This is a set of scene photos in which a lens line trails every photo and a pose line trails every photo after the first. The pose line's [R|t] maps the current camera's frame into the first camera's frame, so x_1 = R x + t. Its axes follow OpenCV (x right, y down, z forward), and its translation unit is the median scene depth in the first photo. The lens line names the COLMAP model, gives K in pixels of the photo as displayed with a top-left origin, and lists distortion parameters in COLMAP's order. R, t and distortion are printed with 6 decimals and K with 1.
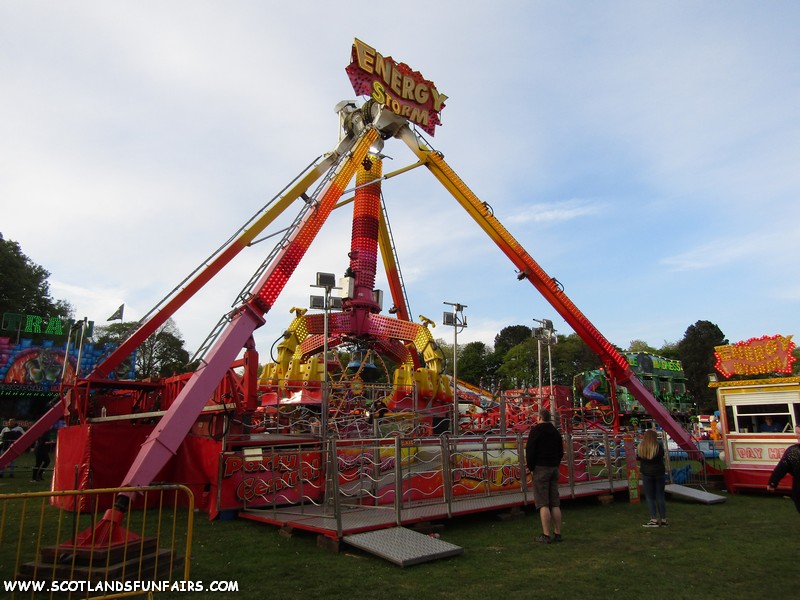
lens RADIAL K [[568.2, 0, 400.0], [0, 568.2, 300.0], [0, 0, 1]] dist [-0.003172, 0.000609]
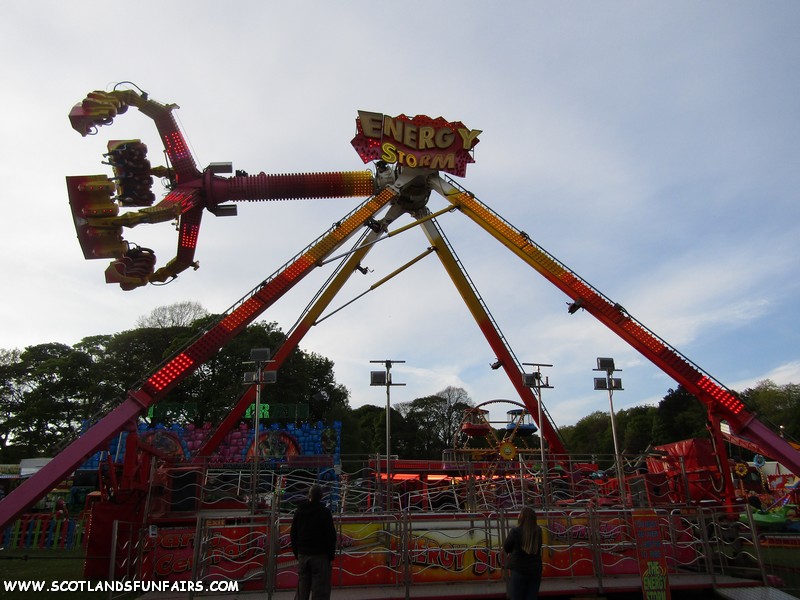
lens RADIAL K [[568.2, 0, 400.0], [0, 568.2, 300.0], [0, 0, 1]] dist [-0.003172, 0.000609]
pose [[0.848416, -0.181987, -0.497062, 0.410566], [0.128154, 0.981724, -0.140694, 0.029613], [0.513582, 0.055666, 0.856233, 0.163247]]
